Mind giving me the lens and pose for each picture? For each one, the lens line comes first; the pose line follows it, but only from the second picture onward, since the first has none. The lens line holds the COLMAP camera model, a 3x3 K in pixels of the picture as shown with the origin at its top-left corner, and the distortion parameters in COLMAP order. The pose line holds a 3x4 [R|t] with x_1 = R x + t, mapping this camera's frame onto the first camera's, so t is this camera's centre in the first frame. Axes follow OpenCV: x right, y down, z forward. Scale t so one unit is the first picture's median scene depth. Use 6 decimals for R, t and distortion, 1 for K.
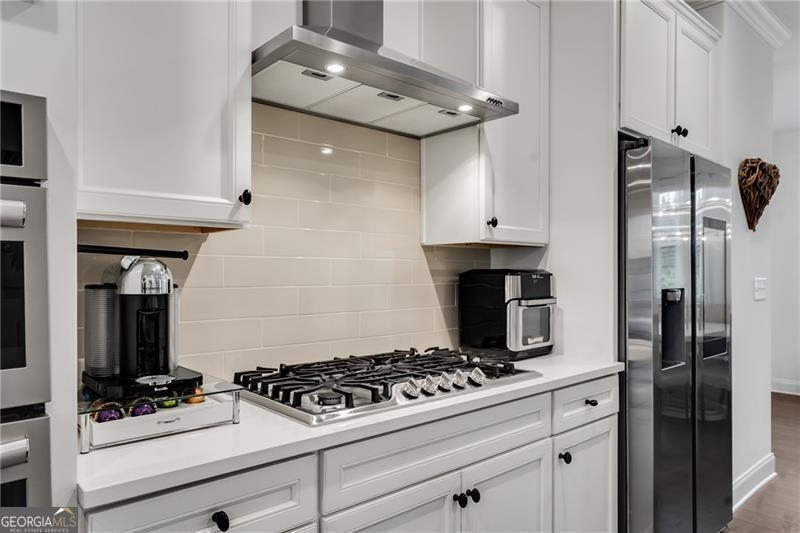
lens RADIAL K [[539.7, 0, 419.5], [0, 539.7, 269.5], [0, 0, 1]] dist [0.003503, 0.000845]
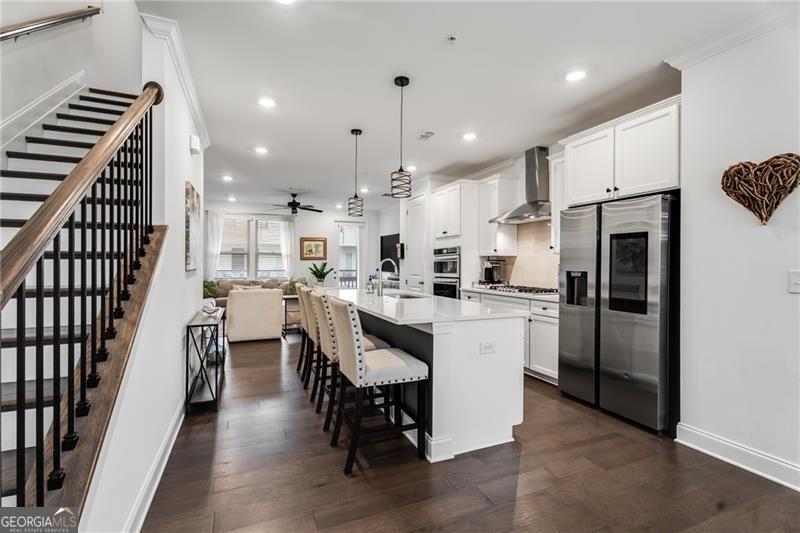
lens RADIAL K [[365.4, 0, 400.0], [0, 365.4, 266.5], [0, 0, 1]] dist [0.001420, 0.000164]
pose [[-0.323110, 0.001105, -0.946361, 2.245298], [-0.005157, 0.999982, 0.002928, 0.015549], [0.946347, 0.005827, -0.323099, 0.825072]]
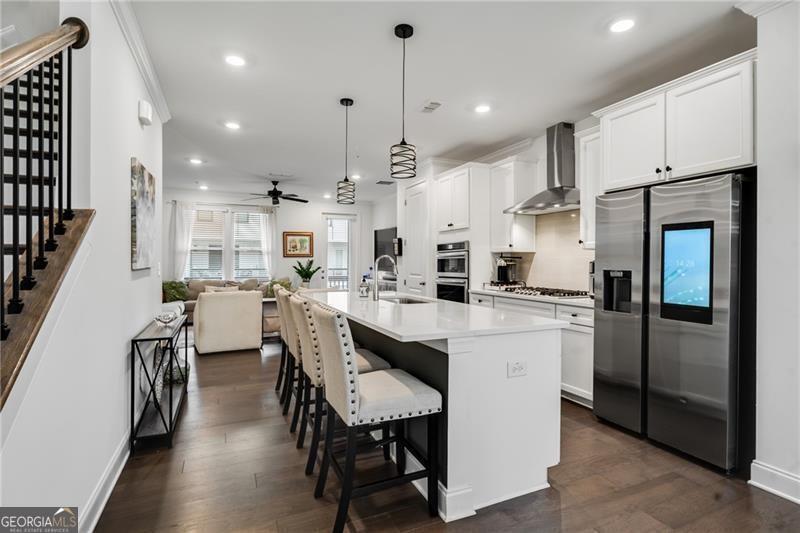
lens RADIAL K [[394.0, 0, 400.0], [0, 394.0, 266.5], [0, 0, 1]] dist [-0.011426, -0.000015]
pose [[-0.308537, 0.005830, -0.951194, 2.057404], [-0.004200, 0.999963, 0.007491, 0.016488], [0.951203, 0.006307, -0.308501, 0.734034]]
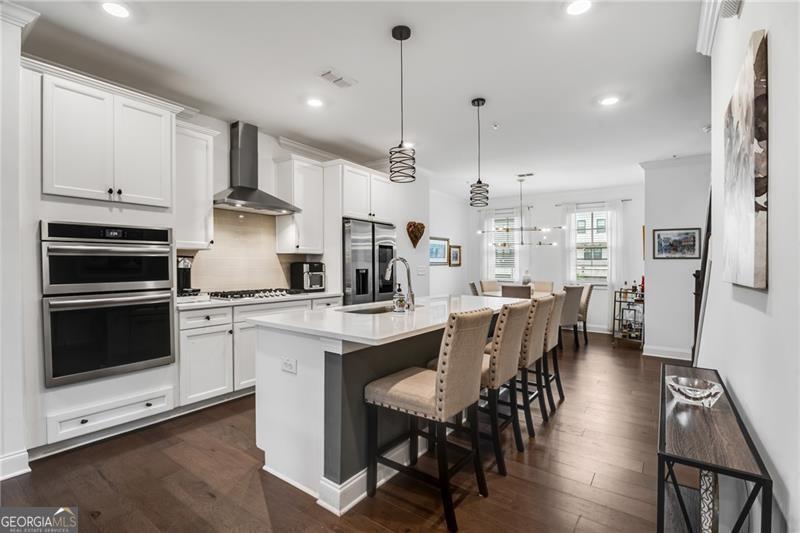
lens RADIAL K [[365.4, 0, 400.0], [0, 365.4, 266.5], [0, 0, 1]] dist [0.001420, 0.000164]
pose [[0.980001, 0.006191, 0.198897, 0.280372], [-0.008474, 0.999908, 0.010630, -0.001916], [-0.198812, -0.012103, 0.979963, -1.089283]]
